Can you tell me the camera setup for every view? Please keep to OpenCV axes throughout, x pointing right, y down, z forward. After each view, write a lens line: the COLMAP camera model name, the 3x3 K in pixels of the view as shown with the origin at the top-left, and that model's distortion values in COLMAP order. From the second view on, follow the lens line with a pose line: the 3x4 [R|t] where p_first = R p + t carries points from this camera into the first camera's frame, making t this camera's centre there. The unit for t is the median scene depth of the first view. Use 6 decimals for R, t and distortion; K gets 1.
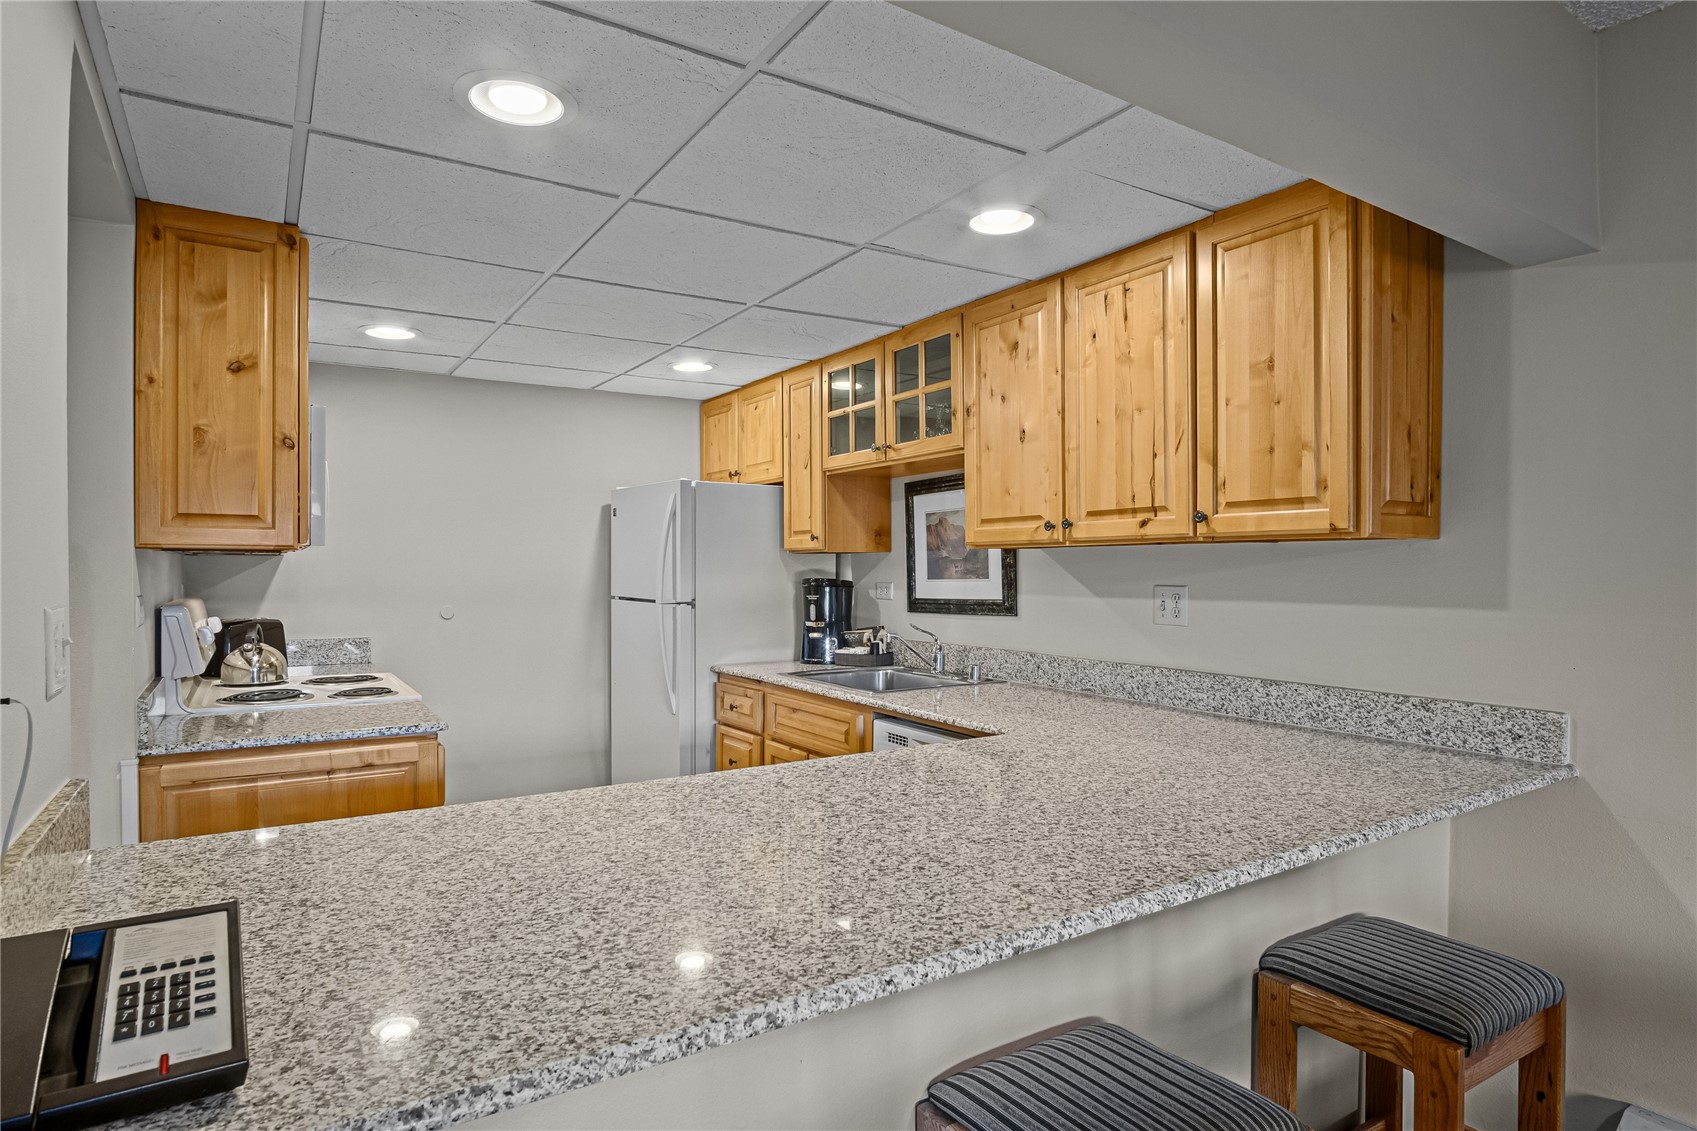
lens RADIAL K [[926.2, 0, 850.0], [0, 926.2, 579.0], [0, 0, 1]] dist [-0.029272, 0.006488]
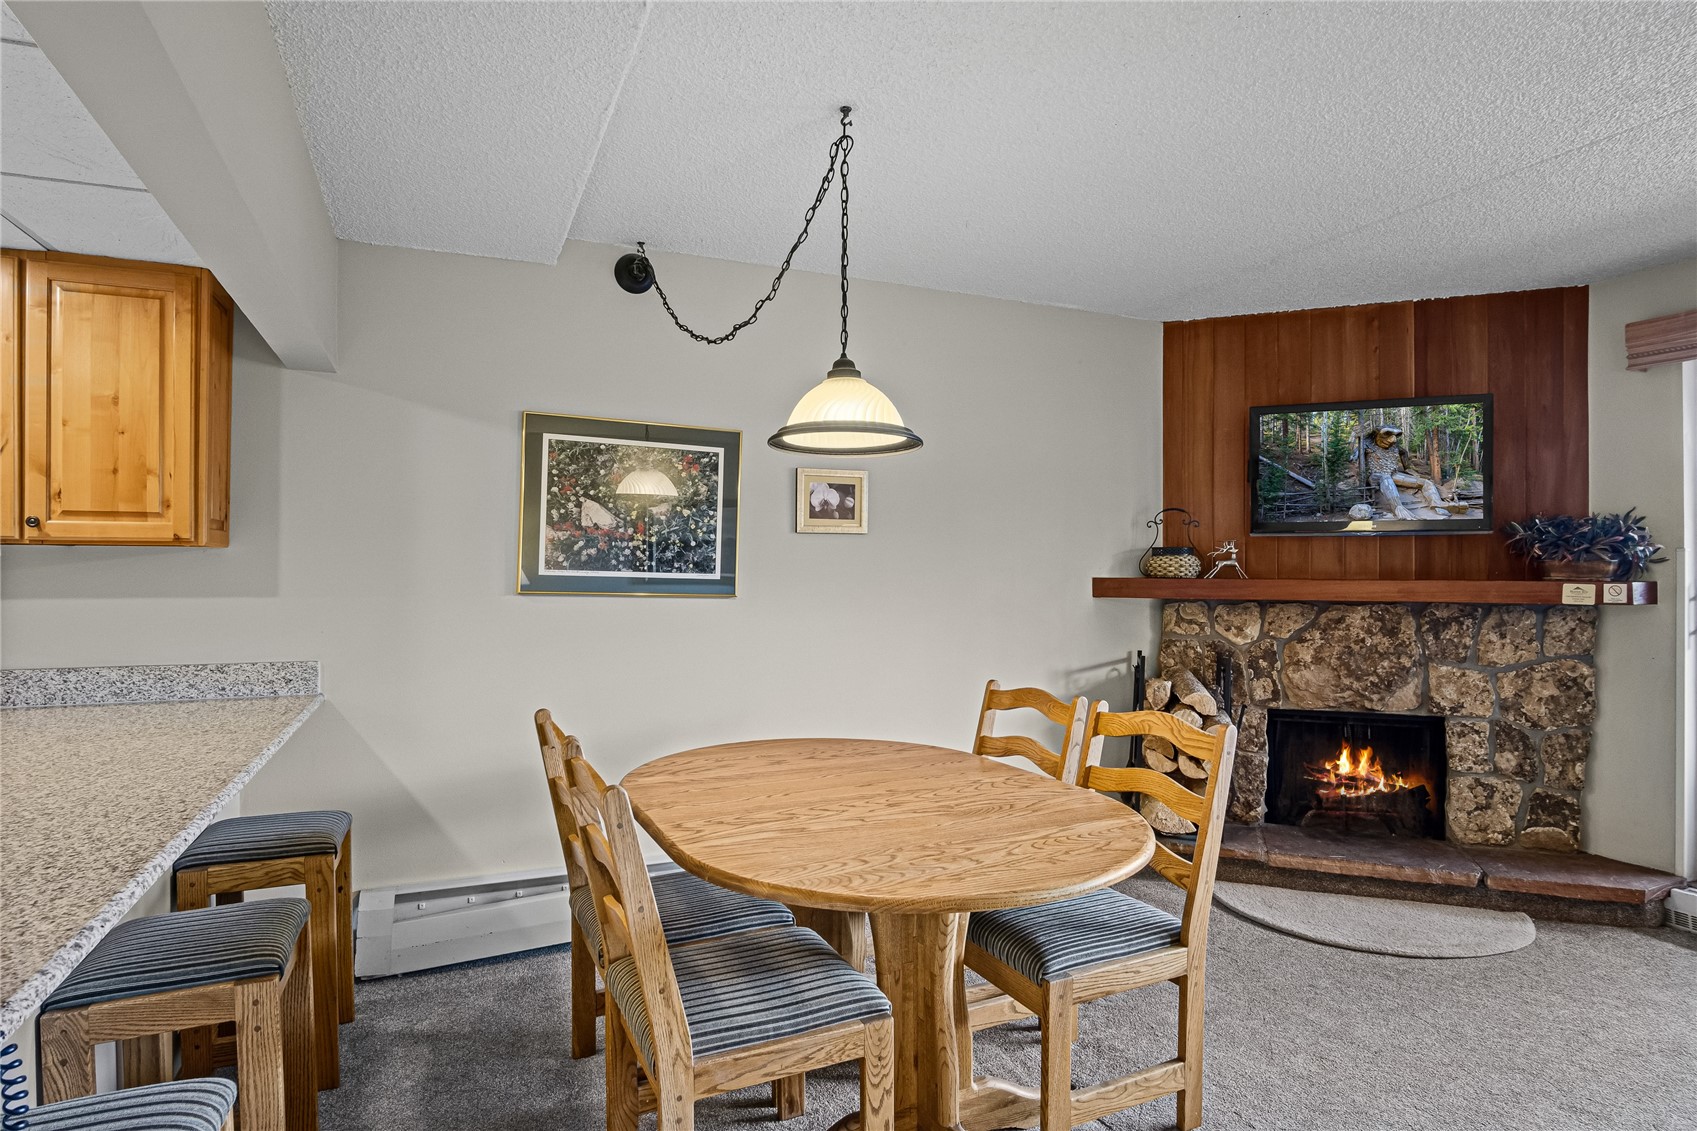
lens RADIAL K [[926.2, 0, 850.0], [0, 926.2, 565.8], [0, 0, 1]] dist [-0.029272, 0.006488]
pose [[0.163130, 0.003625, 0.986598, -0.440011], [0.012323, 0.999908, -0.005711, 0.002700], [-0.986528, 0.013090, 0.163070, -0.114818]]
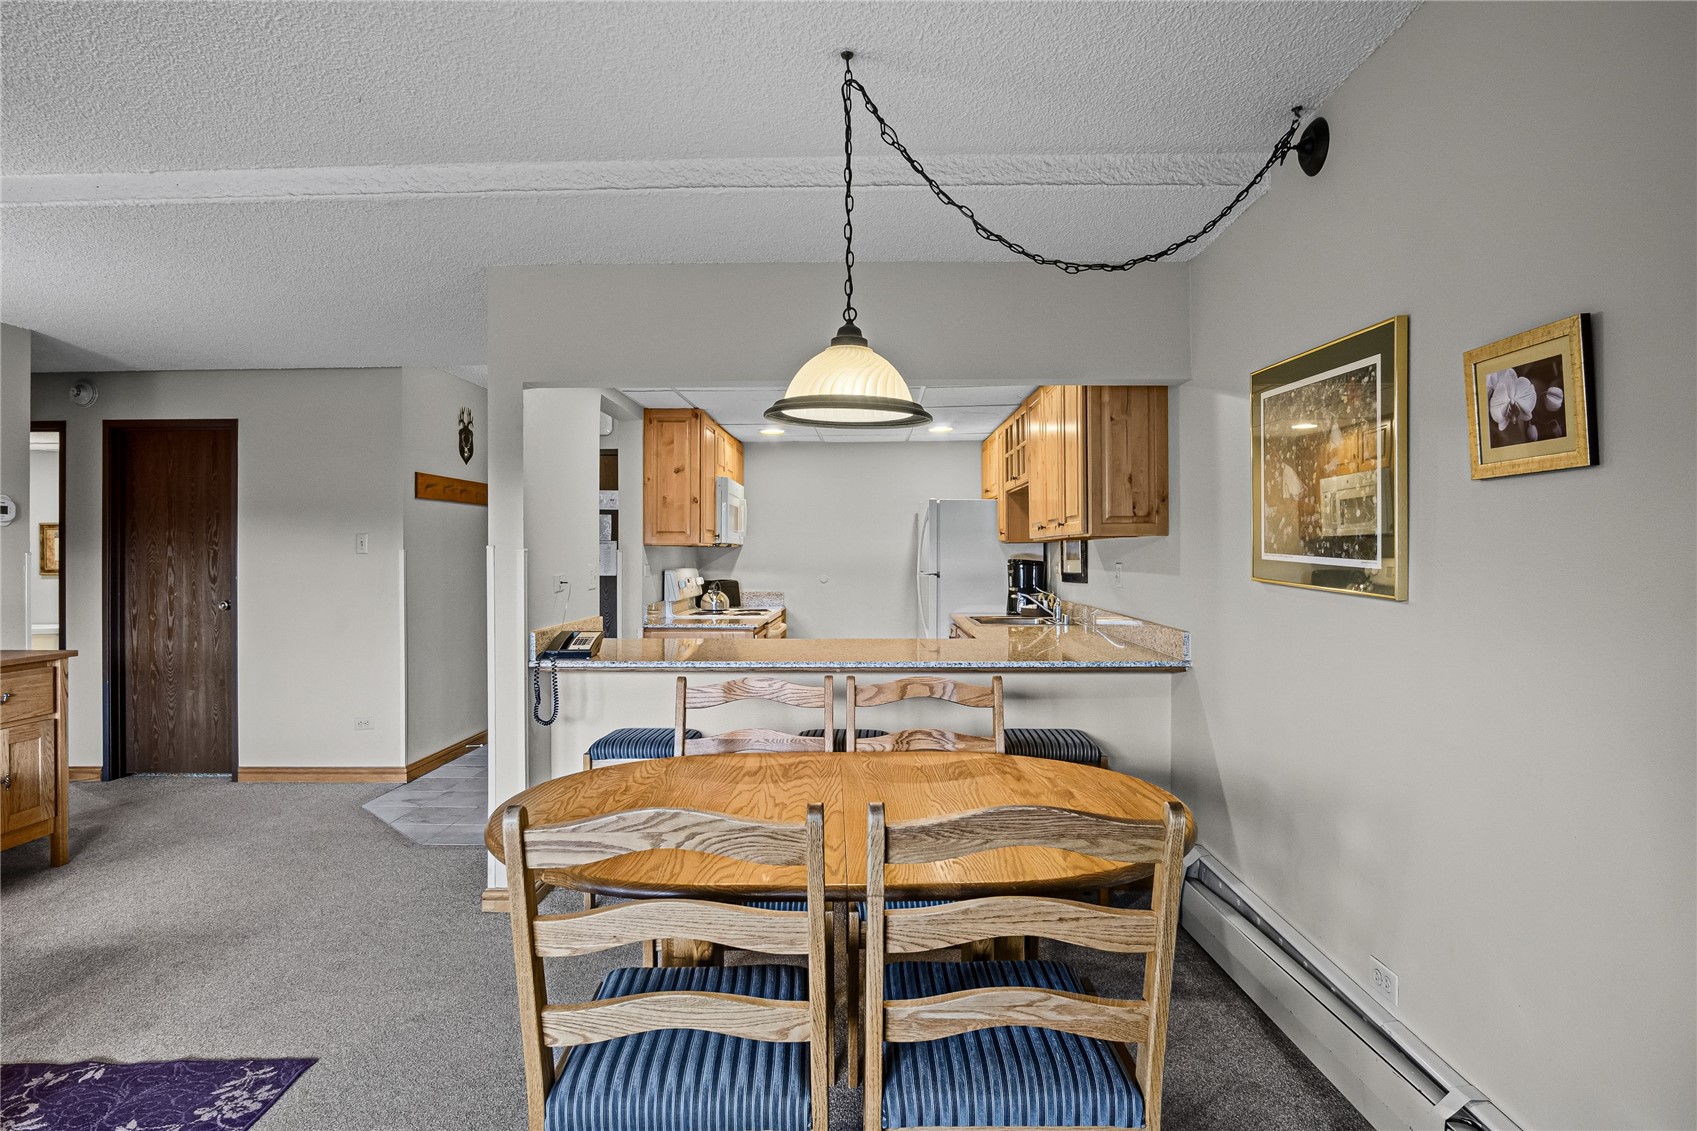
lens RADIAL K [[926.2, 0, 853.9], [0, 926.2, 556.8], [0, 0, 1]] dist [-0.029272, 0.006488]
pose [[0.828517, 0.000704, -0.559963, 0.894819], [-0.004959, 0.999969, -0.006080, 0.008577], [0.559941, 0.007814, 0.828495, -0.636918]]
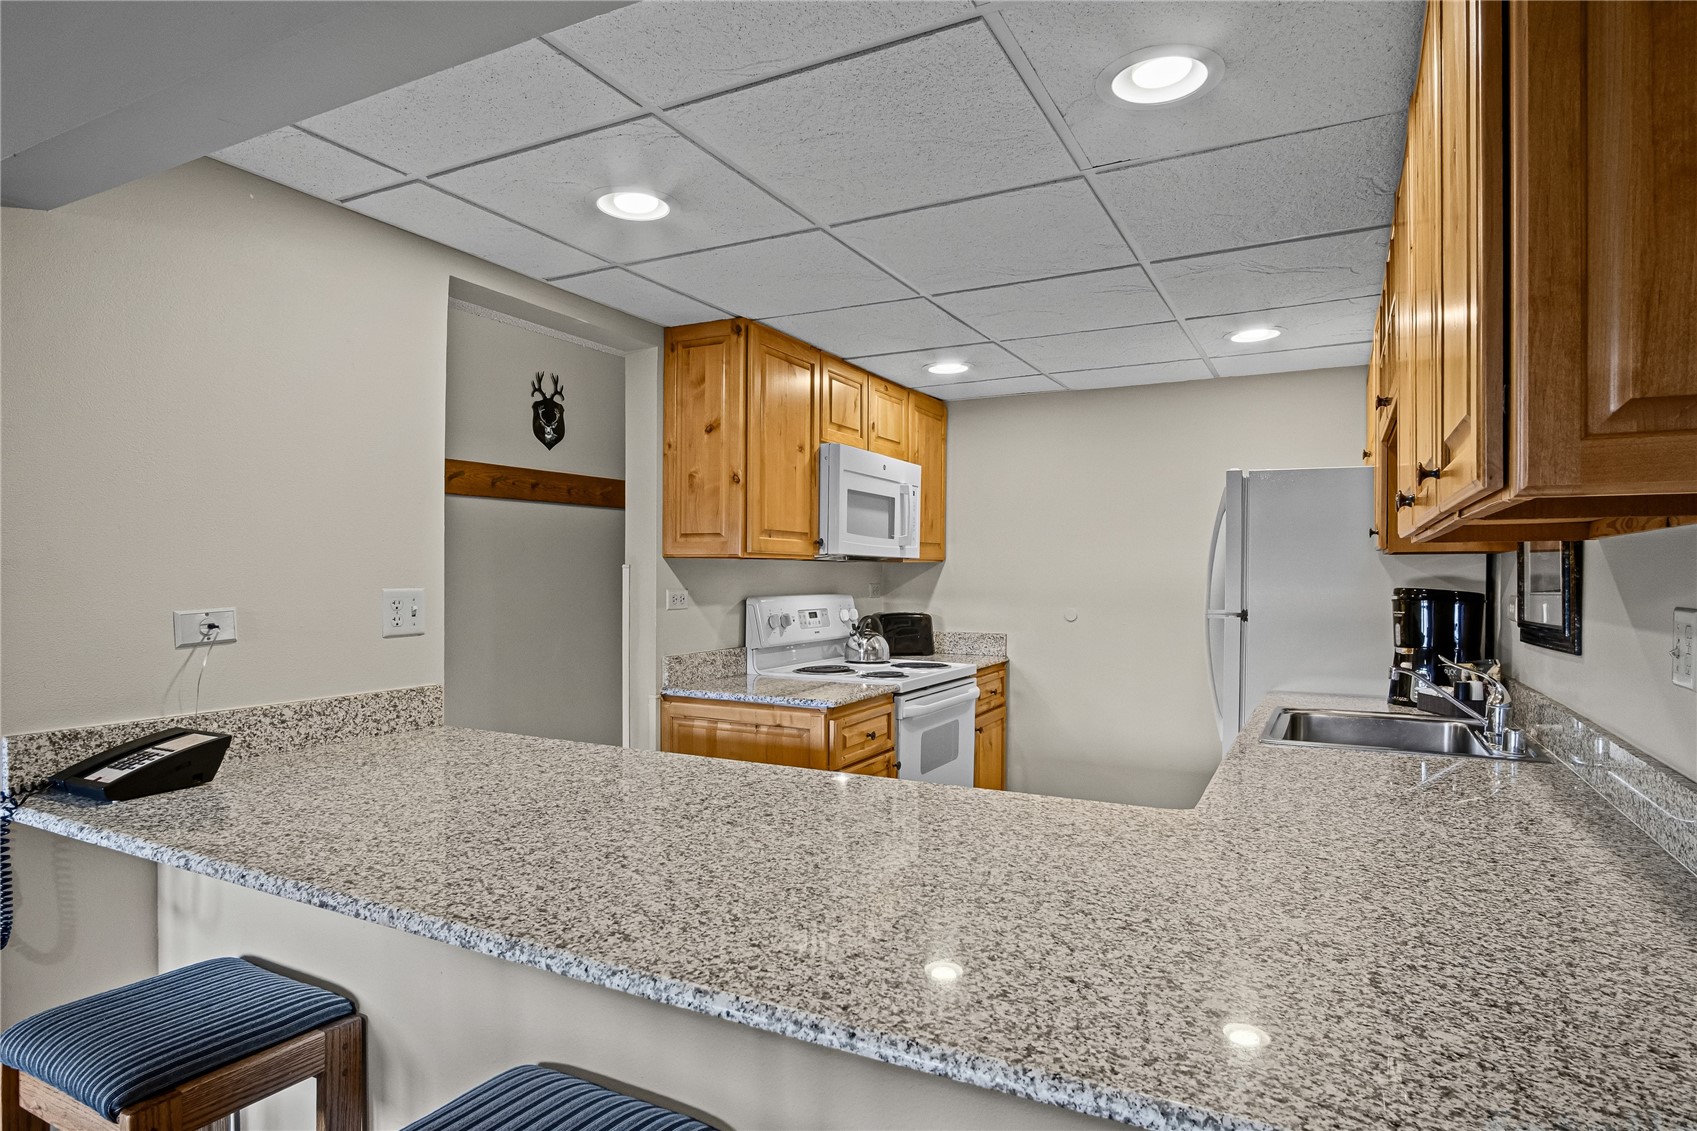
lens RADIAL K [[926.2, 0, 846.2], [0, 926.2, 590.0], [0, 0, 1]] dist [-0.029272, 0.006488]
pose [[0.494819, 0.015791, -0.868852, 0.550300], [-0.015616, 0.999835, 0.009278, 0.001357], [0.868856, 0.008977, 0.494984, 0.380147]]
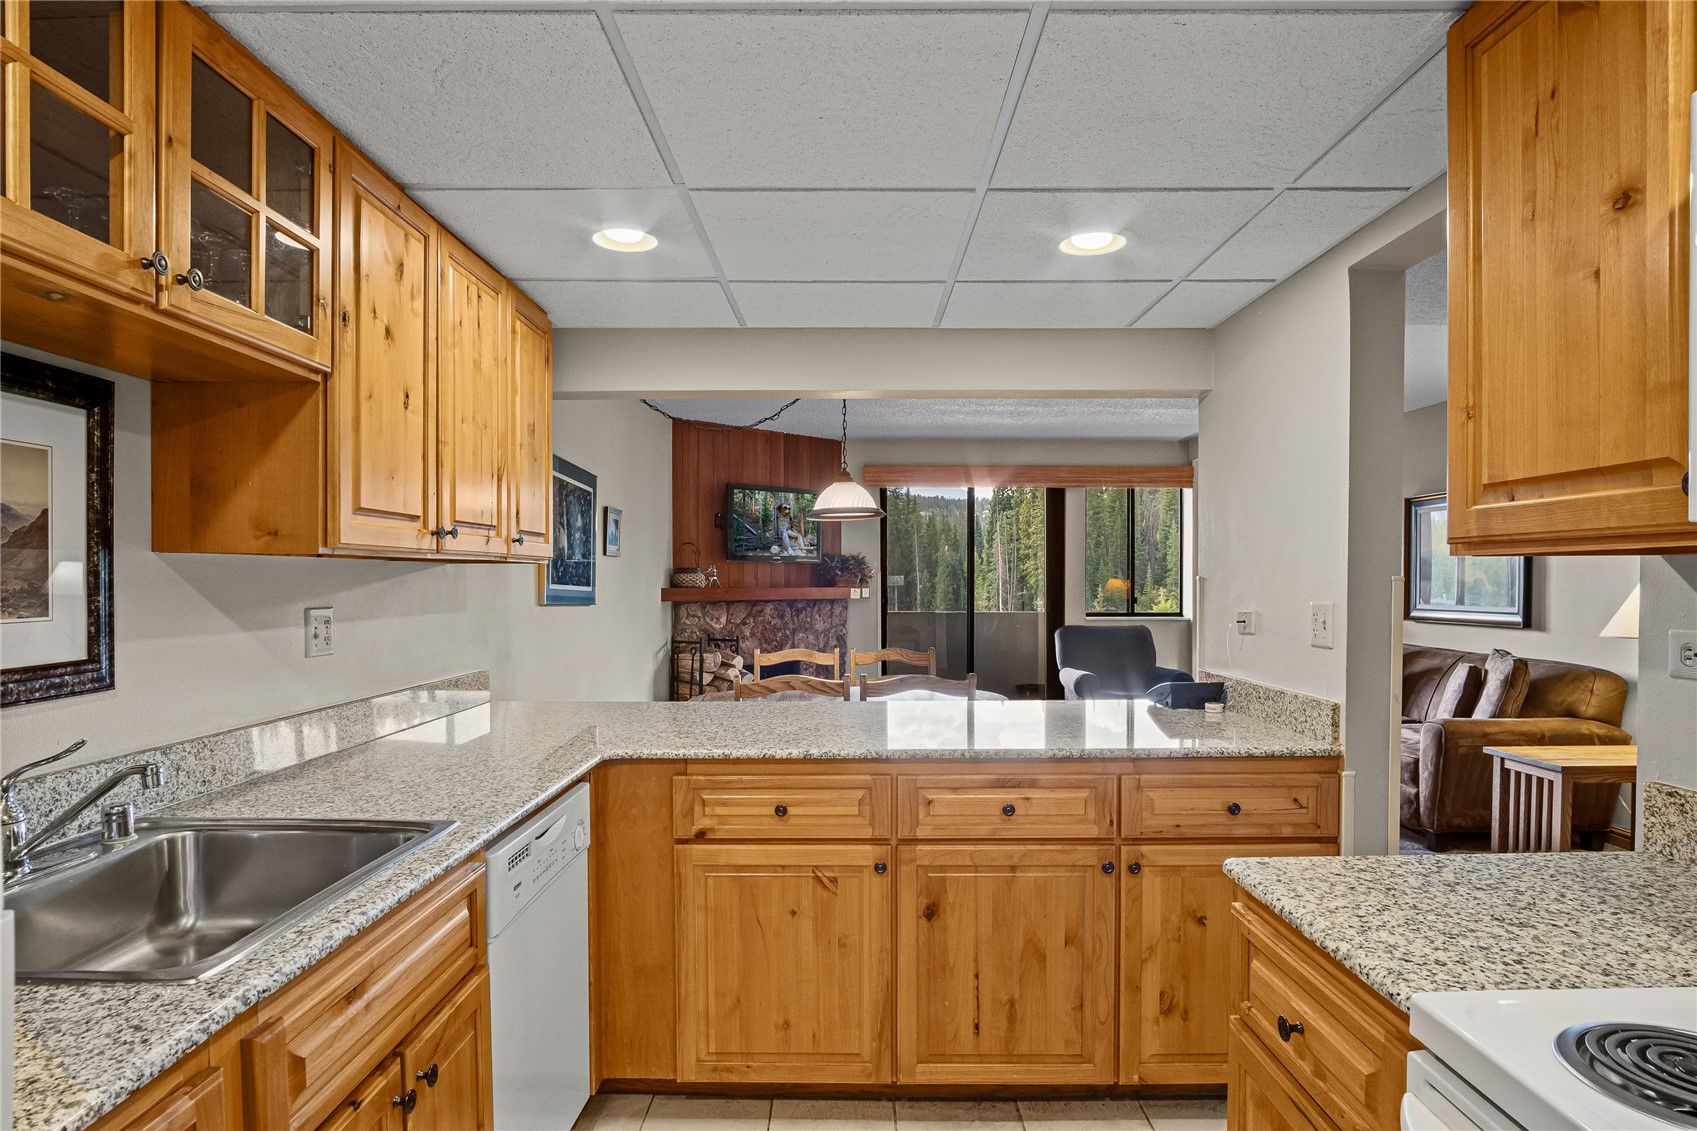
lens RADIAL K [[926.2, 0, 830.4], [0, 926.2, 592.6], [0, 0, 1]] dist [-0.029272, 0.006488]
pose [[-0.825994, -0.004980, 0.563657, -0.493268], [0.010553, 0.999649, 0.024297, -0.022564], [-0.563580, 0.026018, -0.825652, 1.441259]]
